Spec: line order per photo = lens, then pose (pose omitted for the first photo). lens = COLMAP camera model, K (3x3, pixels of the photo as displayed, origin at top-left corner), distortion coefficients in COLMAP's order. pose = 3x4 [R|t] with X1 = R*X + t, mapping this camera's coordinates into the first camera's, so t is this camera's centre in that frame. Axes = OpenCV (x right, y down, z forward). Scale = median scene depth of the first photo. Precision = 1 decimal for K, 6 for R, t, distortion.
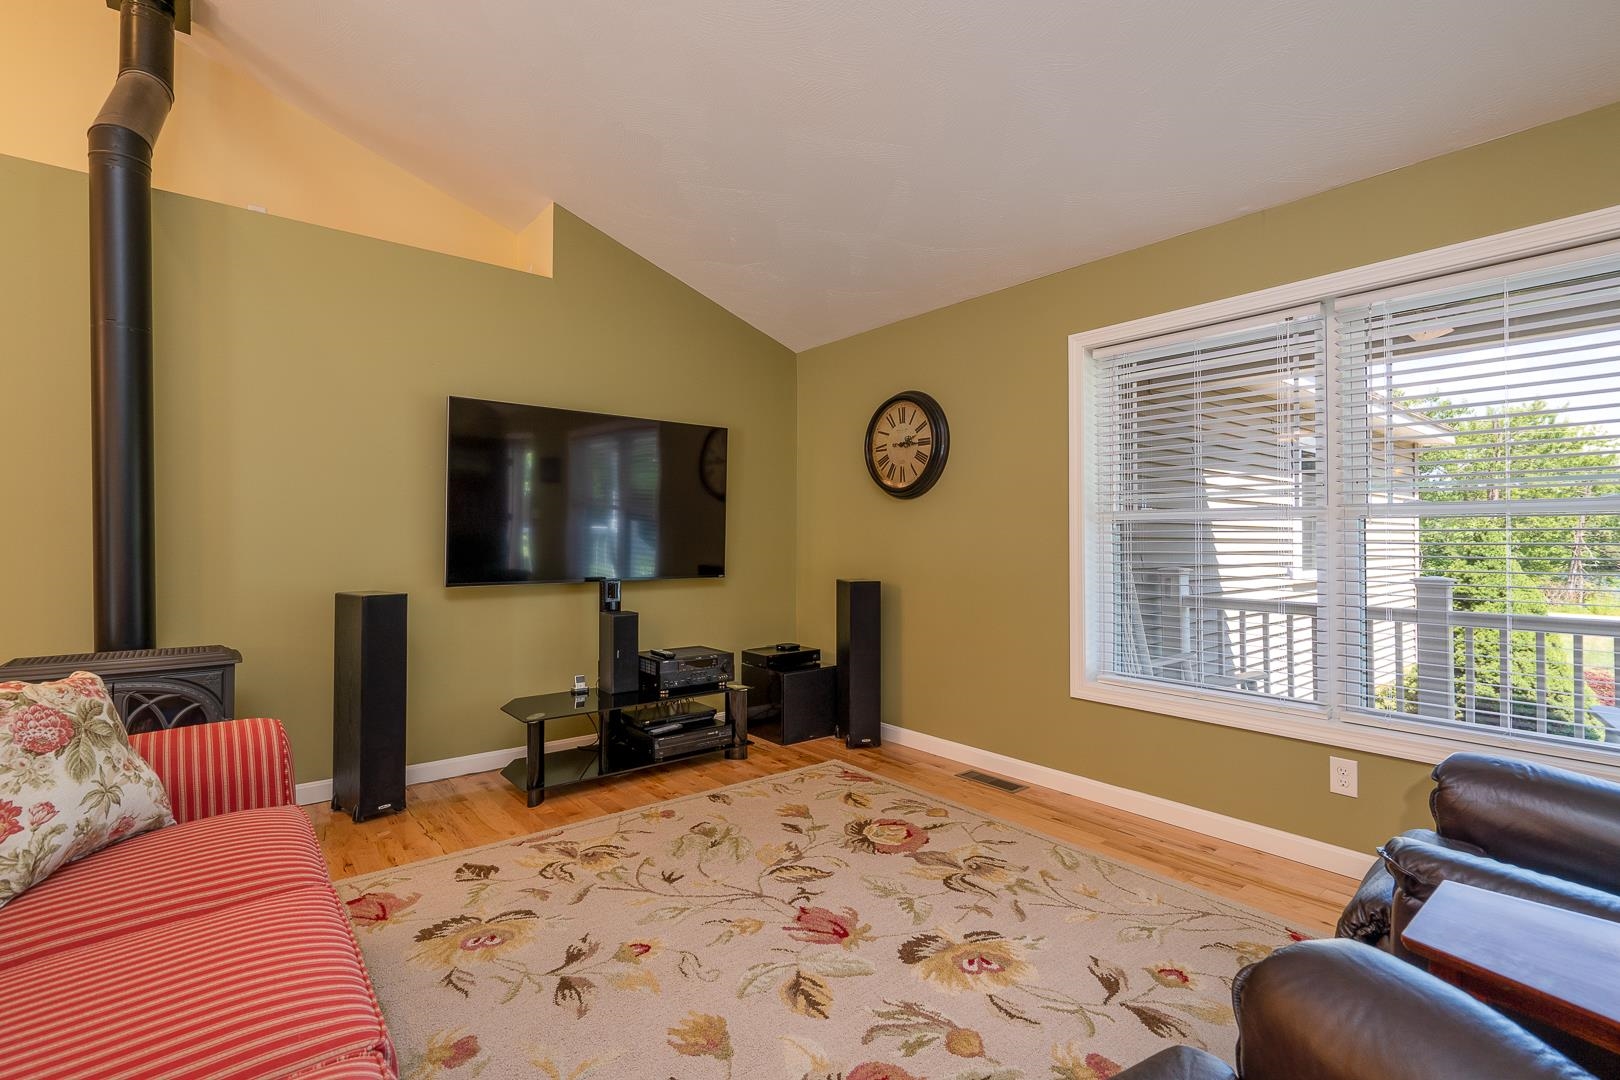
lens RADIAL K [[731.9, 0, 805.8], [0, 731.9, 531.9], [0, 0, 1]] dist [-0.003152, 0.000516]
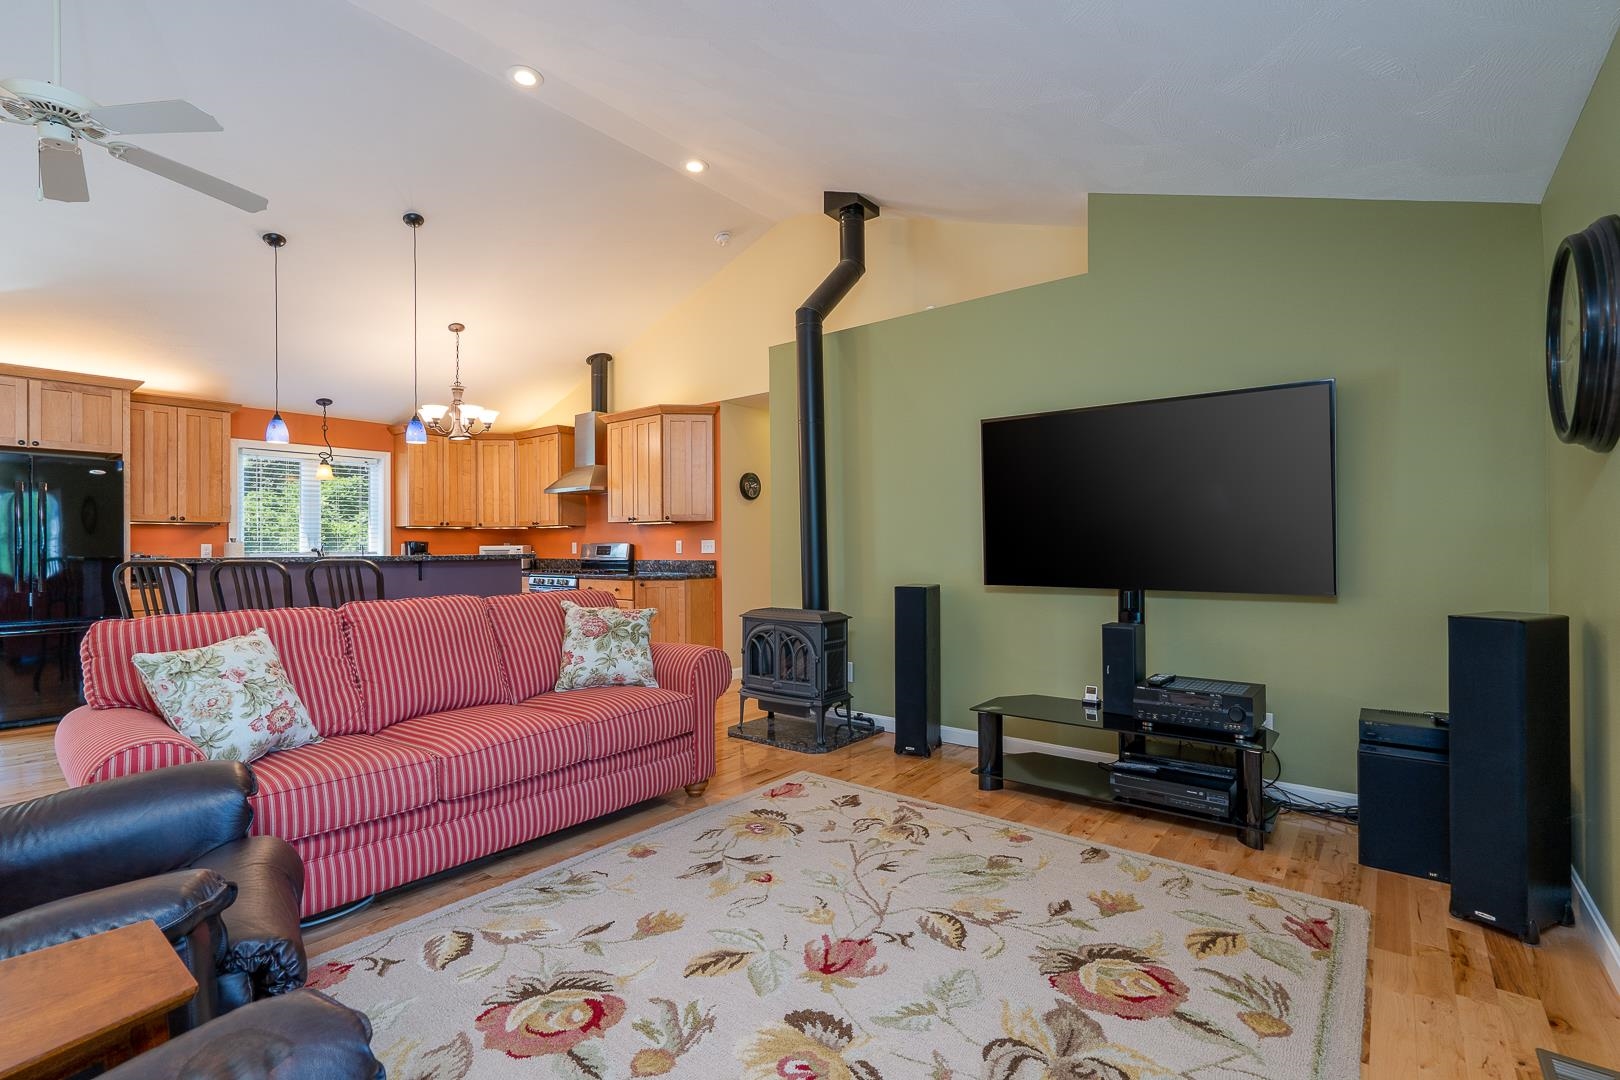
lens RADIAL K [[731.9, 0, 814.4], [0, 731.9, 541.9], [0, 0, 1]] dist [-0.003152, 0.000516]
pose [[0.214984, -0.009538, -0.976571, 0.617443], [0.019001, 0.999804, -0.005582, 0.009065], [0.976433, -0.017356, 0.215123, 0.514076]]
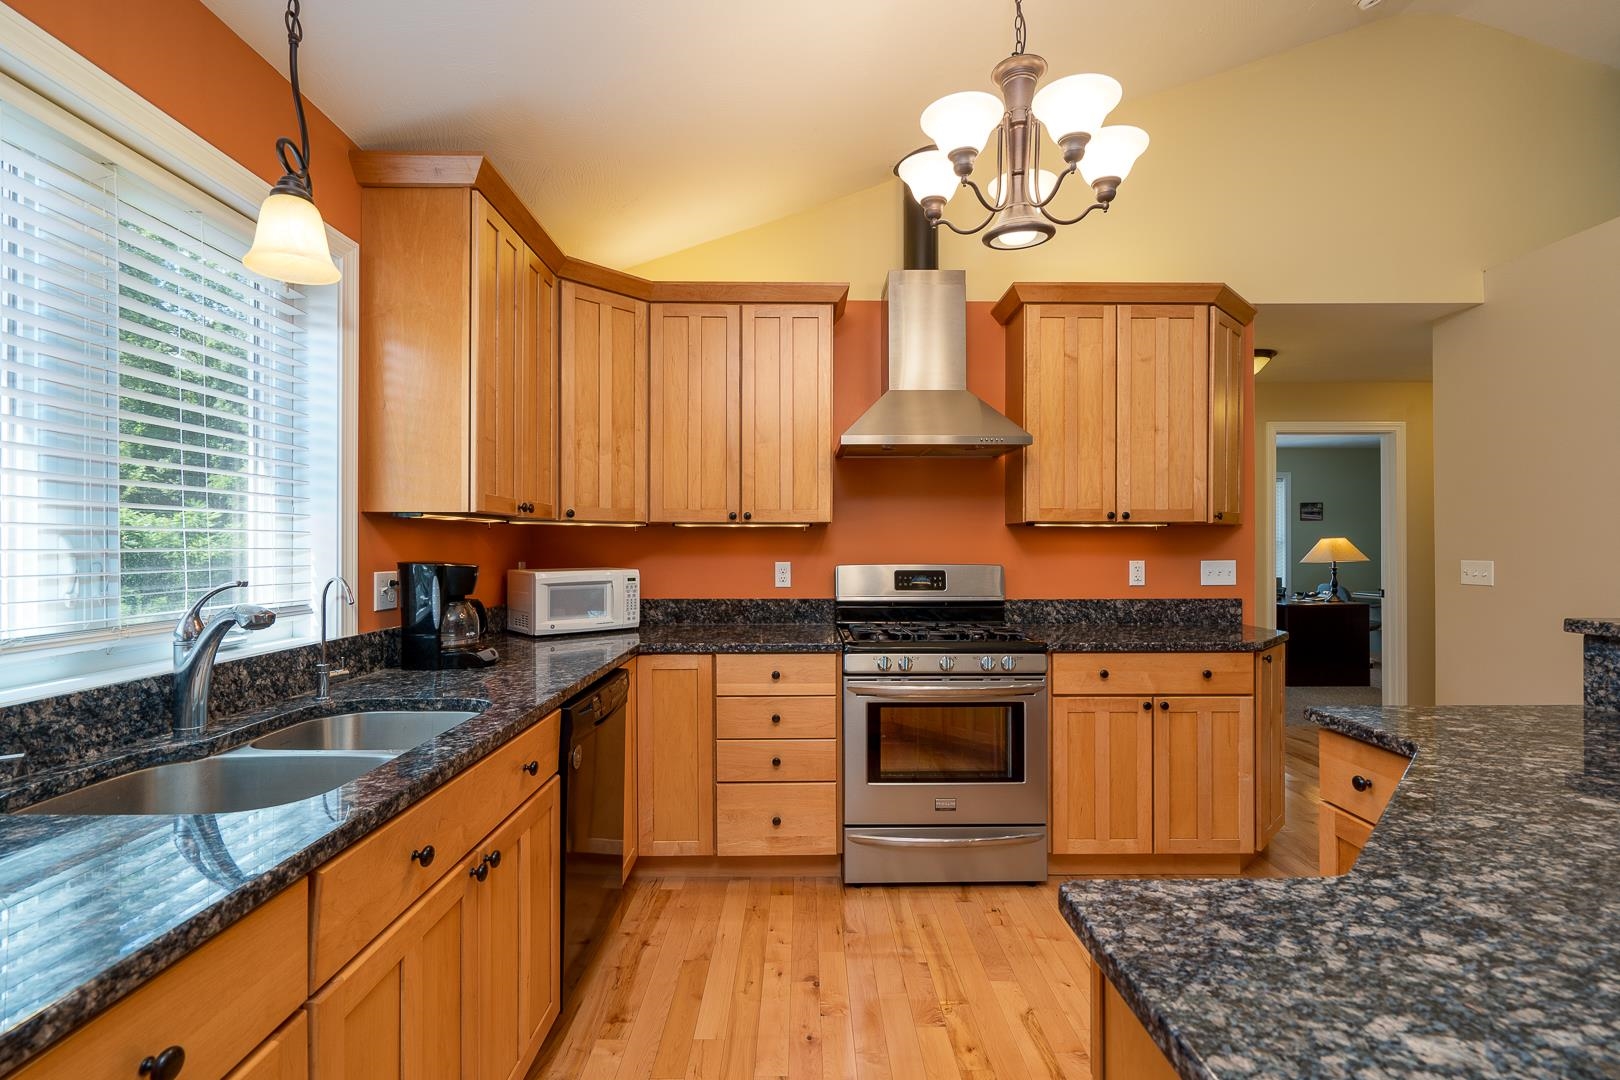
lens RADIAL K [[731.9, 0, 803.2], [0, 731.9, 546.1], [0, 0, 1]] dist [-0.003152, 0.000516]
pose [[0.778136, -0.002667, -0.628090, -1.148361], [0.010386, 0.999909, 0.008621, -0.046669], [0.628010, -0.013232, 0.778093, -0.510729]]
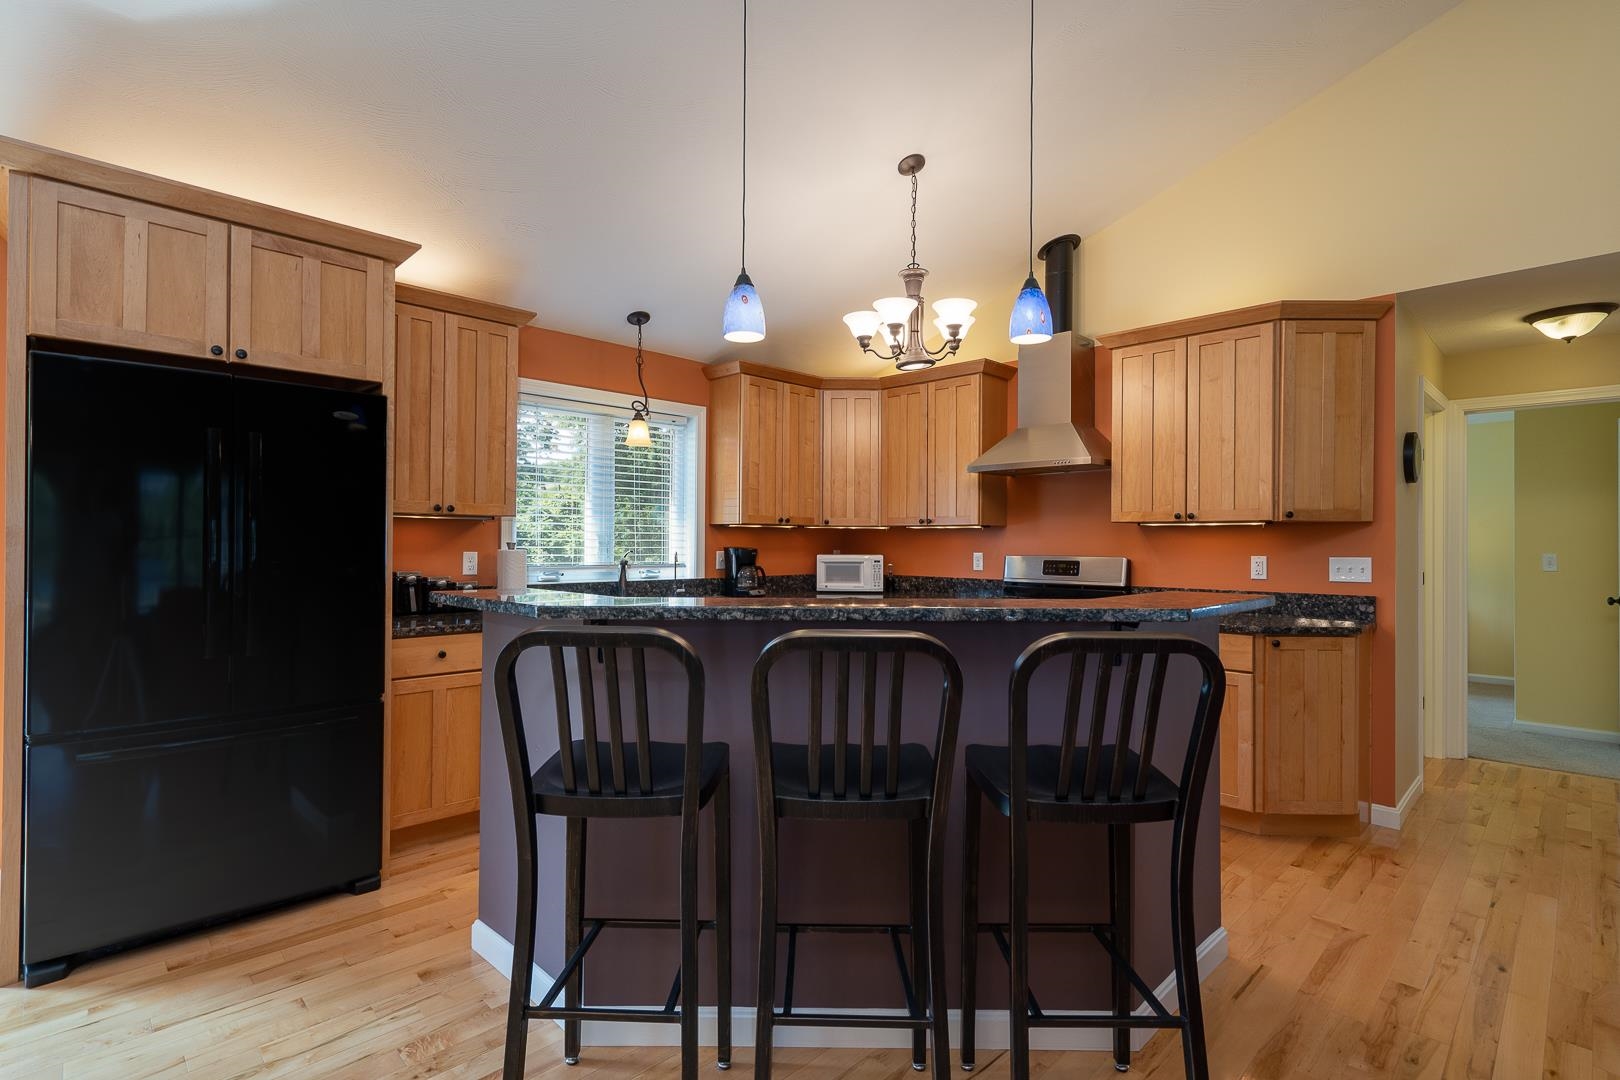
lens RADIAL K [[775.7, 0, 813.6], [0, 775.7, 542.8], [0, 0, 1]] dist [-0.000929, 0.002112]
pose [[0.101947, -0.001009, -0.994789, -0.325758], [0.006098, 0.999981, -0.000390, -0.036418], [0.994771, -0.006026, 0.101952, -0.209550]]
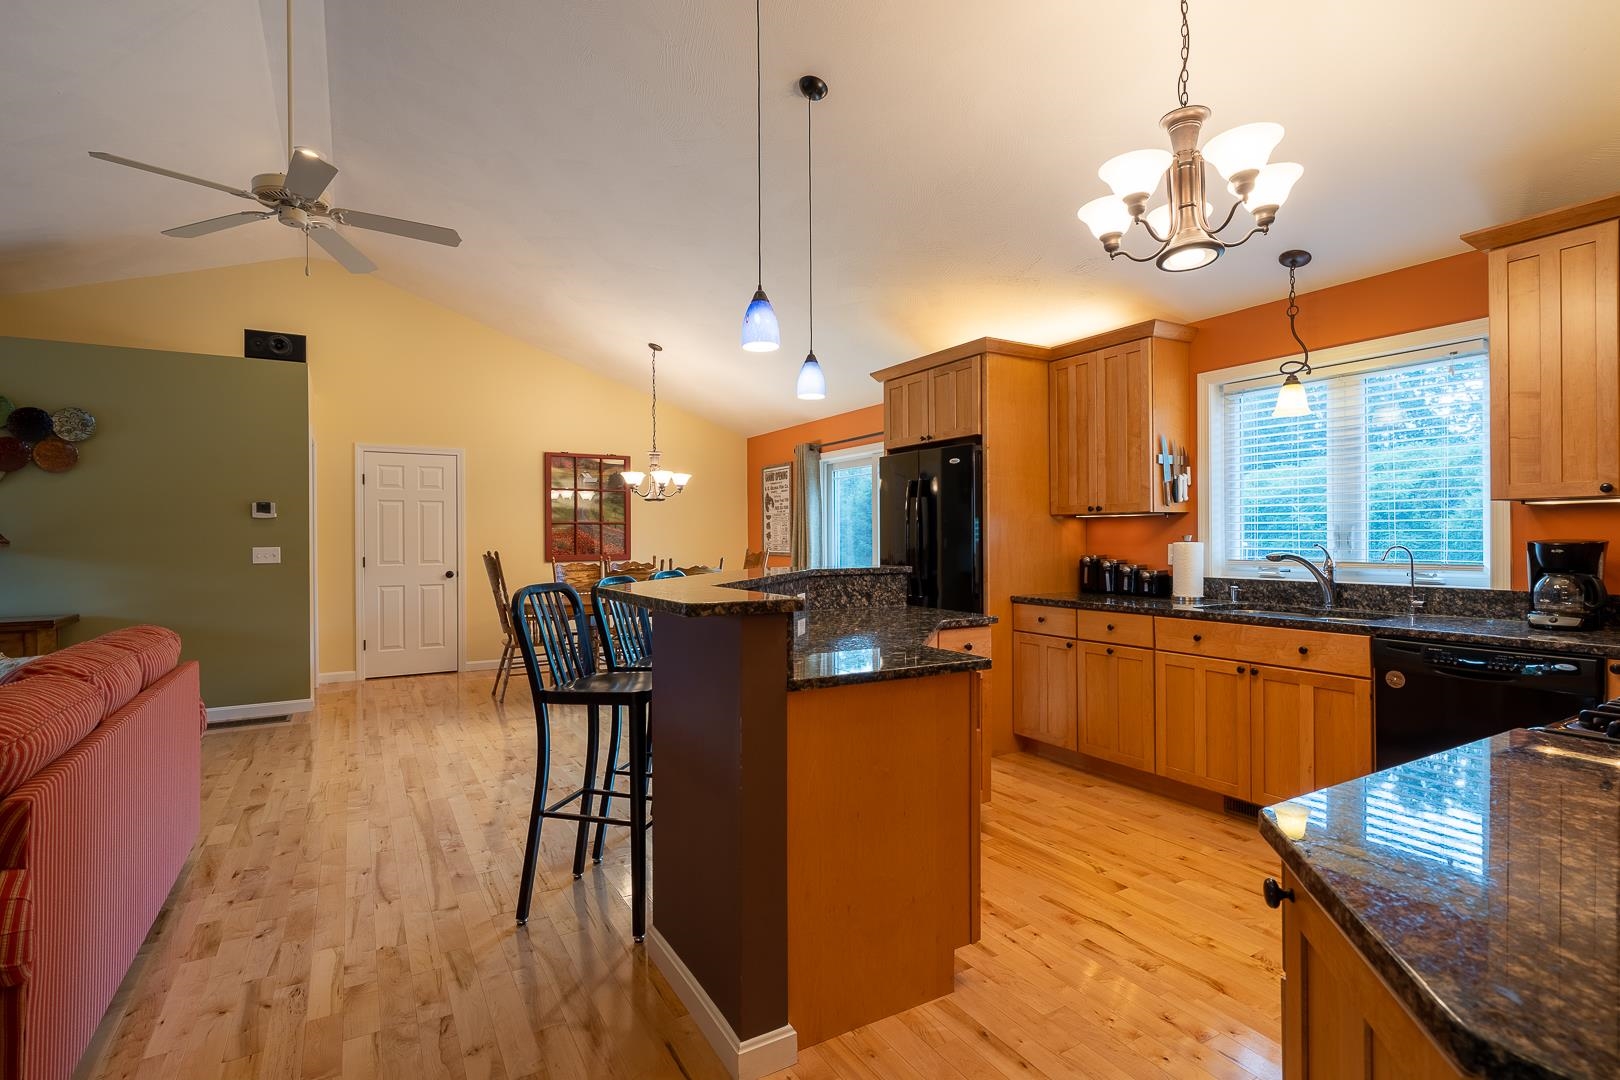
lens RADIAL K [[775.7, 0, 810.1], [0, 775.7, 542.9], [0, 0, 1]] dist [-0.000929, 0.002112]
pose [[-0.988922, 0.002808, 0.148411, -1.142035], [0.002311, 0.999991, -0.003518, -0.025319], [-0.148419, -0.003136, -0.988920, 0.771015]]
